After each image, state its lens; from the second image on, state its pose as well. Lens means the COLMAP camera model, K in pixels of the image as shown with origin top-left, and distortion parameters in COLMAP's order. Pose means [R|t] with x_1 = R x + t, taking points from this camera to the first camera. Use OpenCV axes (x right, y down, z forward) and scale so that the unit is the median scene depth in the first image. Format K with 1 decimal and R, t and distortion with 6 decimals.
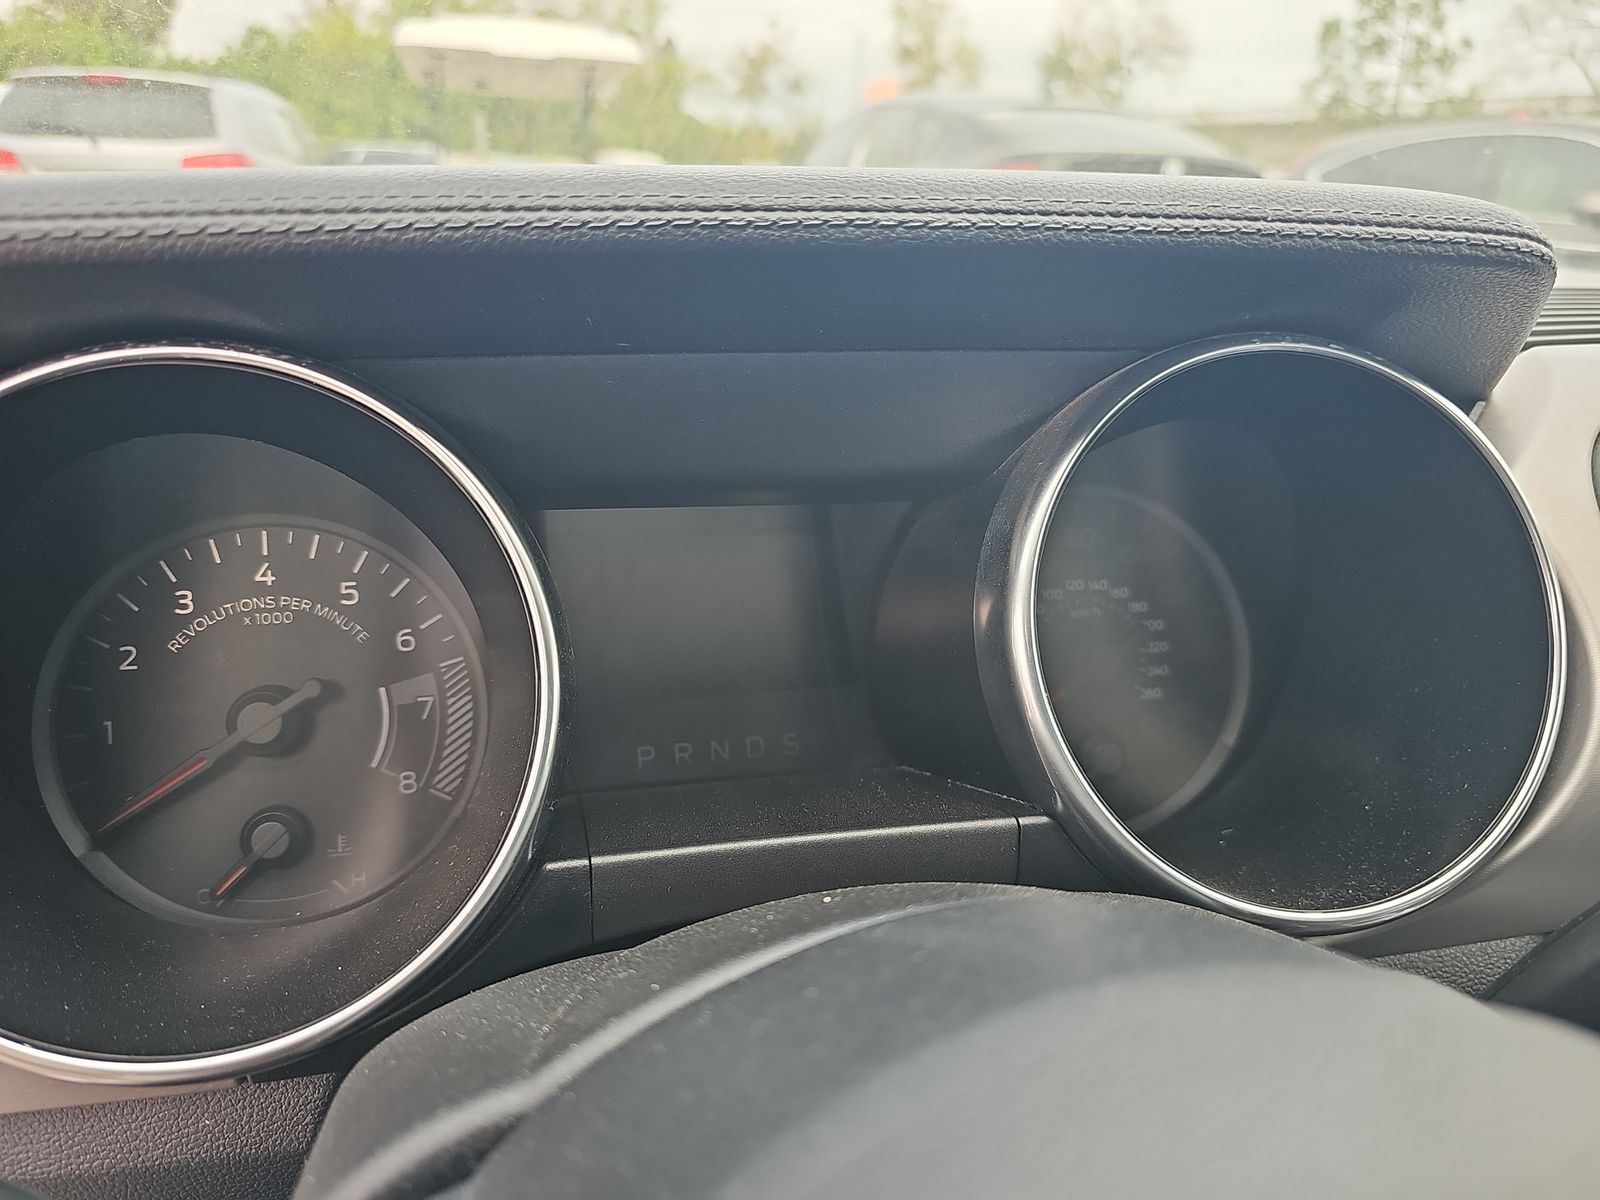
lens RADIAL K [[1072.1, 0, 777.2], [0, 1072.1, 585.9], [0, 0, 1]] dist [0.026560, -0.045090]
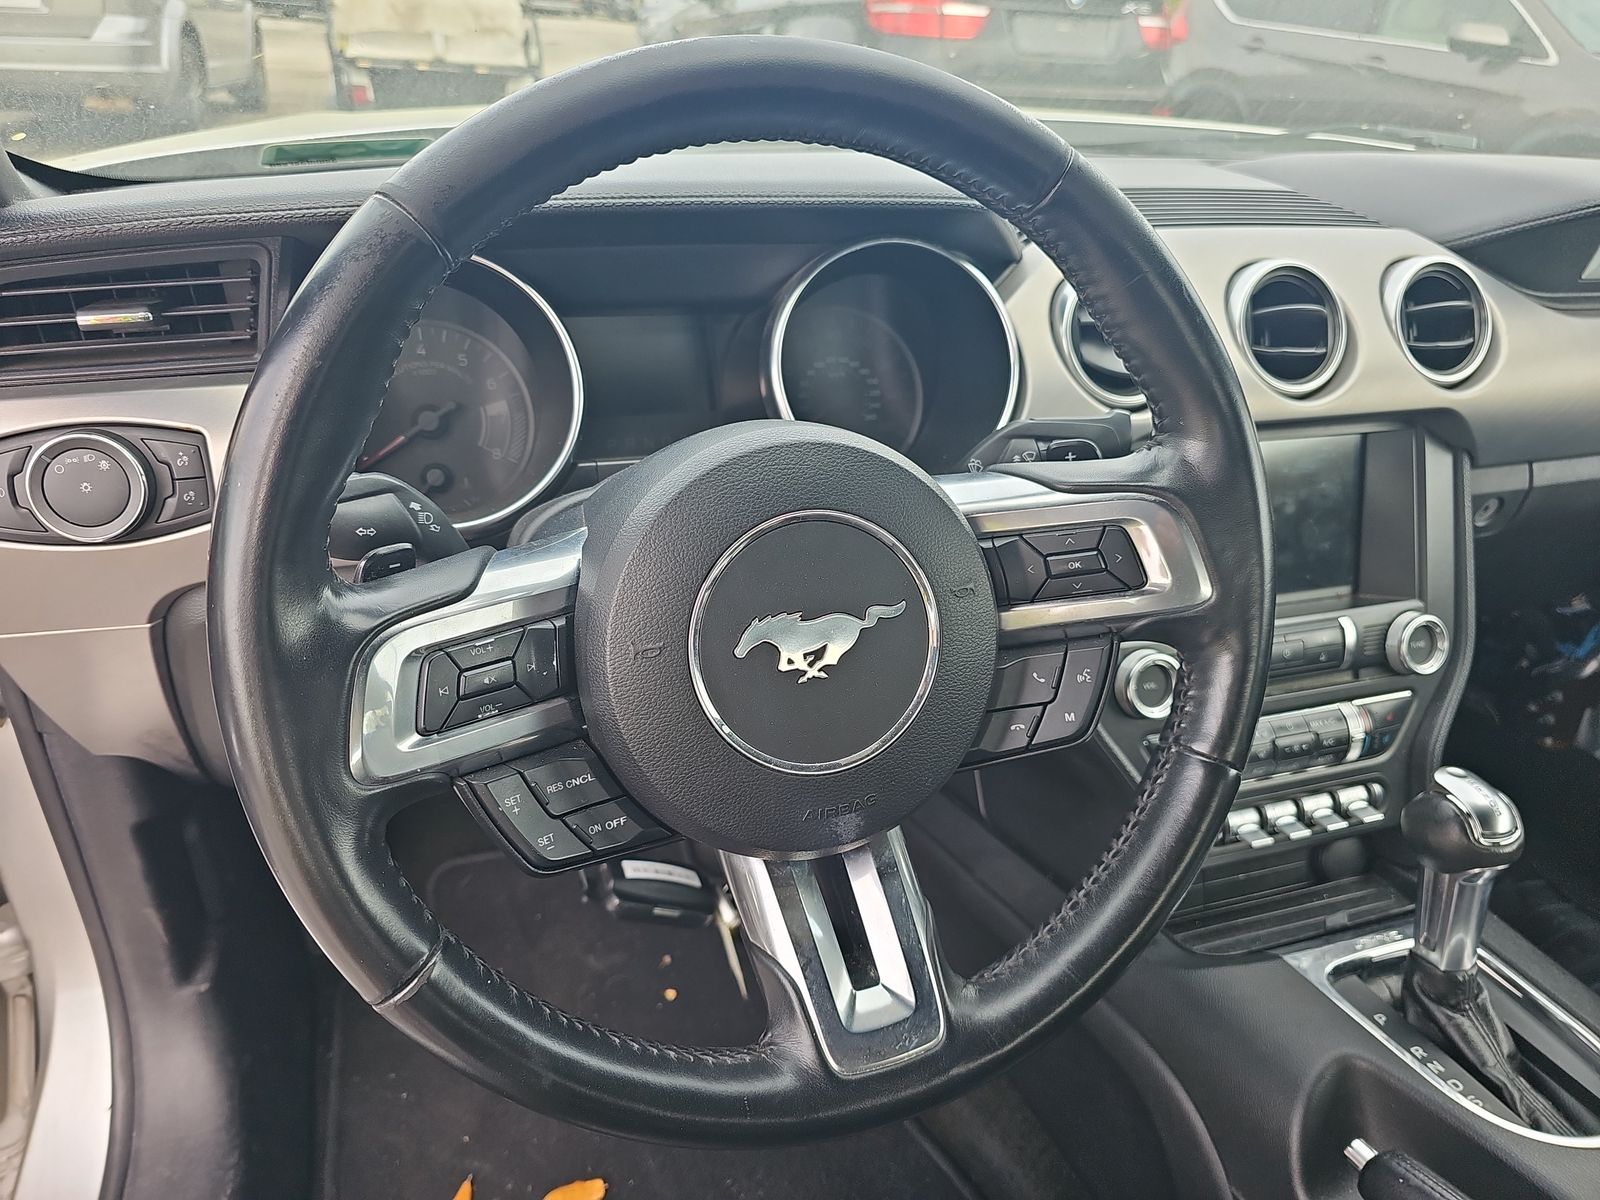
lens RADIAL K [[1072.1, 0, 777.2], [0, 1072.1, 585.9], [0, 0, 1]] dist [0.026560, -0.045090]
pose [[0.997710, -0.015632, 0.065811, 0.057096], [0.005224, 0.987832, 0.155436, 0.121279], [-0.067440, -0.154736, 0.985651, -1.158272]]
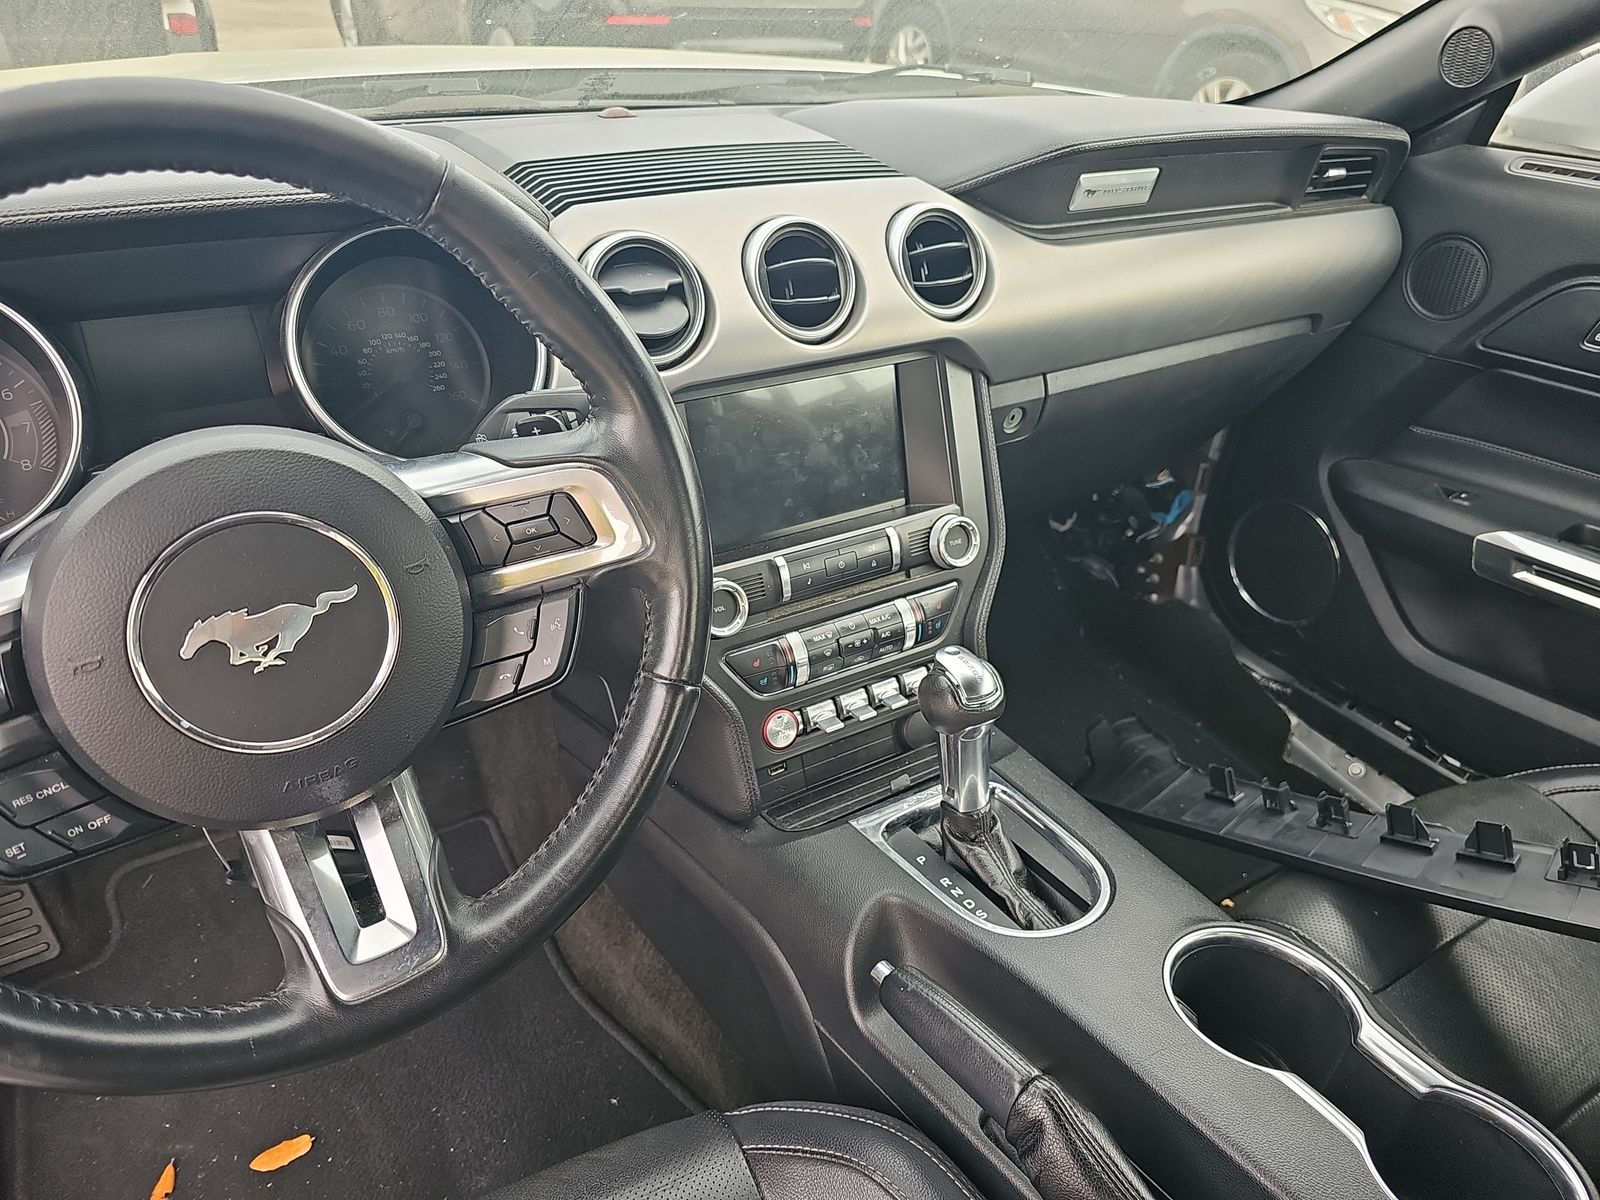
lens RADIAL K [[1061.5, 0, 793.8], [0, 1061.5, 594.3], [0, 0, 1]] dist [0.034697, -0.037316]
pose [[0.954252, -0.147051, 0.260343, 0.501004], [0.082788, 0.966607, 0.242523, 0.051015], [-0.287312, -0.209874, 0.934561, -1.423007]]
